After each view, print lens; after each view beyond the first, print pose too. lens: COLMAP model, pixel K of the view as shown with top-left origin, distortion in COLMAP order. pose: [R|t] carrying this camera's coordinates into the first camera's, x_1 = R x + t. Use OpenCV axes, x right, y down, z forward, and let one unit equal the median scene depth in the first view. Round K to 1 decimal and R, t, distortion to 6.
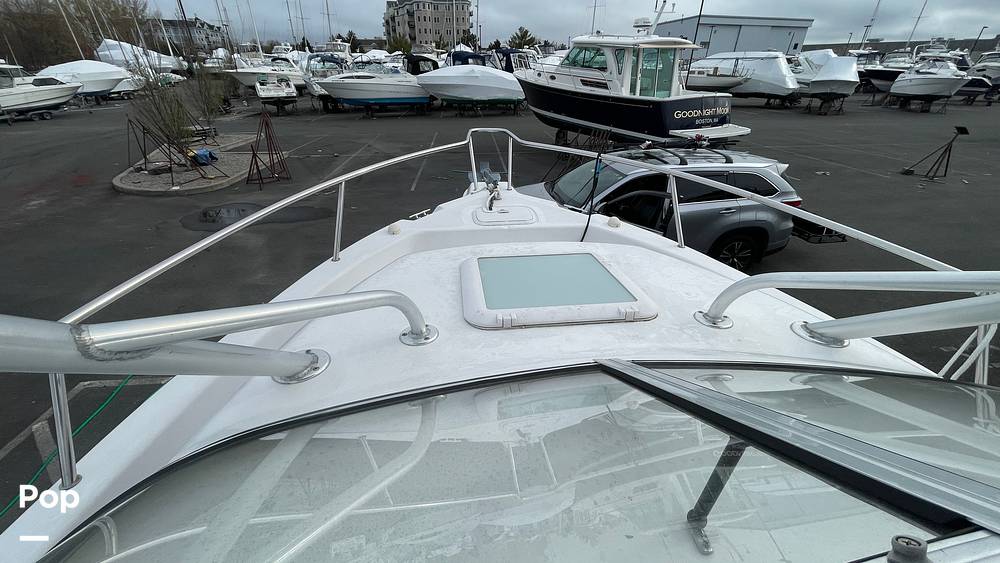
lens RADIAL K [[405.7, 0, 496.4], [0, 405.7, 287.3], [0, 0, 1]] dist [-0.008230, 0.000262]
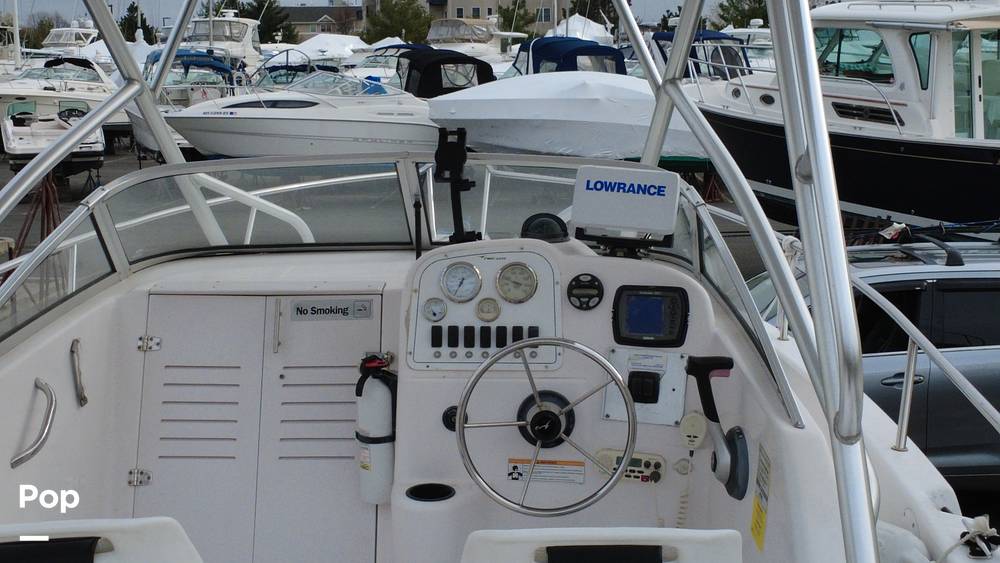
lens RADIAL K [[1417.2, 0, 492.5], [0, 1417.2, 280.3], [0, 0, 1]] dist [-0.011507, 0.004973]
pose [[0.990204, 0.008751, -0.139352, 0.033081], [-0.056638, 0.937409, -0.343593, 0.055489], [0.127623, 0.348120, 0.928722, -0.102936]]
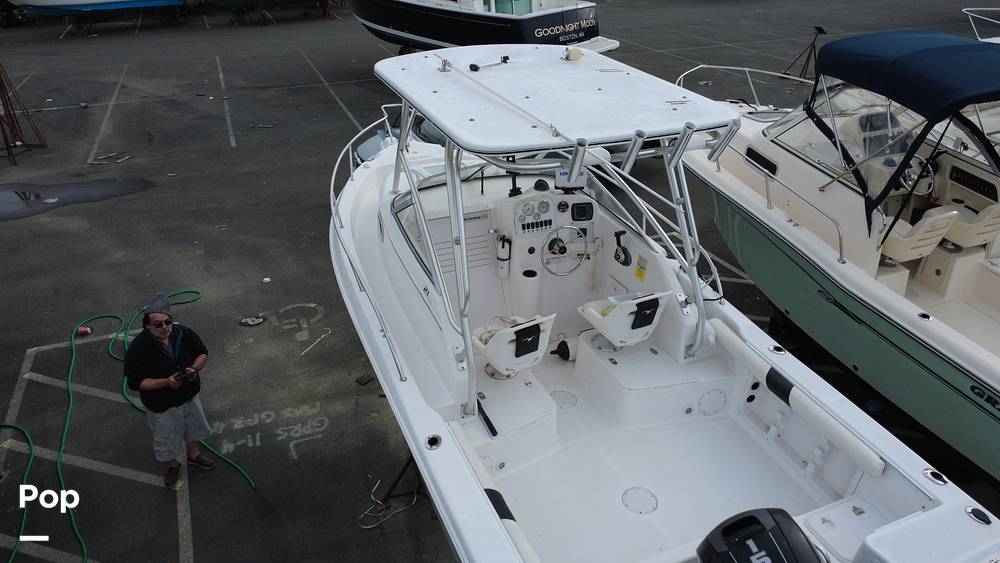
lens RADIAL K [[726.7, 0, 497.1], [0, 726.7, 277.6], [0, 0, 1]] dist [-0.003980, 0.000632]
pose [[0.957141, -0.140617, 0.253196, -0.041603], [0.146441, 0.989211, -0.004205, 0.034527], [-0.249873, 0.041103, 0.967406, -0.176369]]
